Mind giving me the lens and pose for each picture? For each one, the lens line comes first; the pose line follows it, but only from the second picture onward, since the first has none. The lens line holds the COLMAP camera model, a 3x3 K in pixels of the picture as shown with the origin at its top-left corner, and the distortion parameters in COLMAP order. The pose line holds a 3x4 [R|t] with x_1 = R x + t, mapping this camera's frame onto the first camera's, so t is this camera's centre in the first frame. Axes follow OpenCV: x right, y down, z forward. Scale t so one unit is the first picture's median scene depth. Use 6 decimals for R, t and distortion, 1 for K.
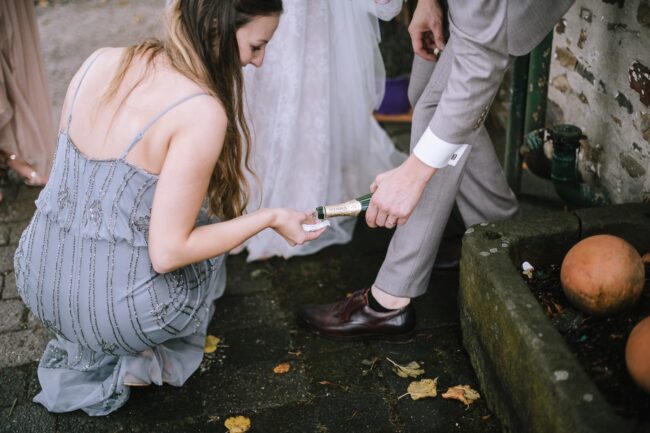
lens RADIAL K [[944.8, 0, 325.0], [0, 944.8, 216.5], [0, 0, 1]] dist [-0.317420, 0.517222]
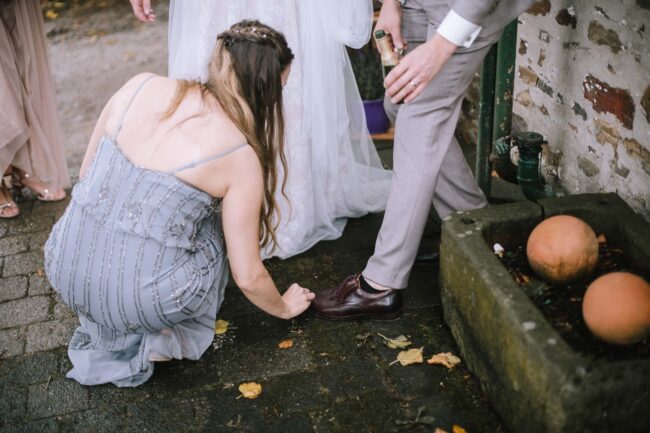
lens RADIAL K [[944.8, 0, 325.0], [0, 944.8, 216.5], [0, 0, 1]] dist [-0.317420, 0.517222]
pose [[0.999368, -0.016326, 0.031568, -0.032551], [0.017832, 0.998686, -0.048049, 0.063592], [-0.030742, 0.048582, 0.998346, -0.149090]]
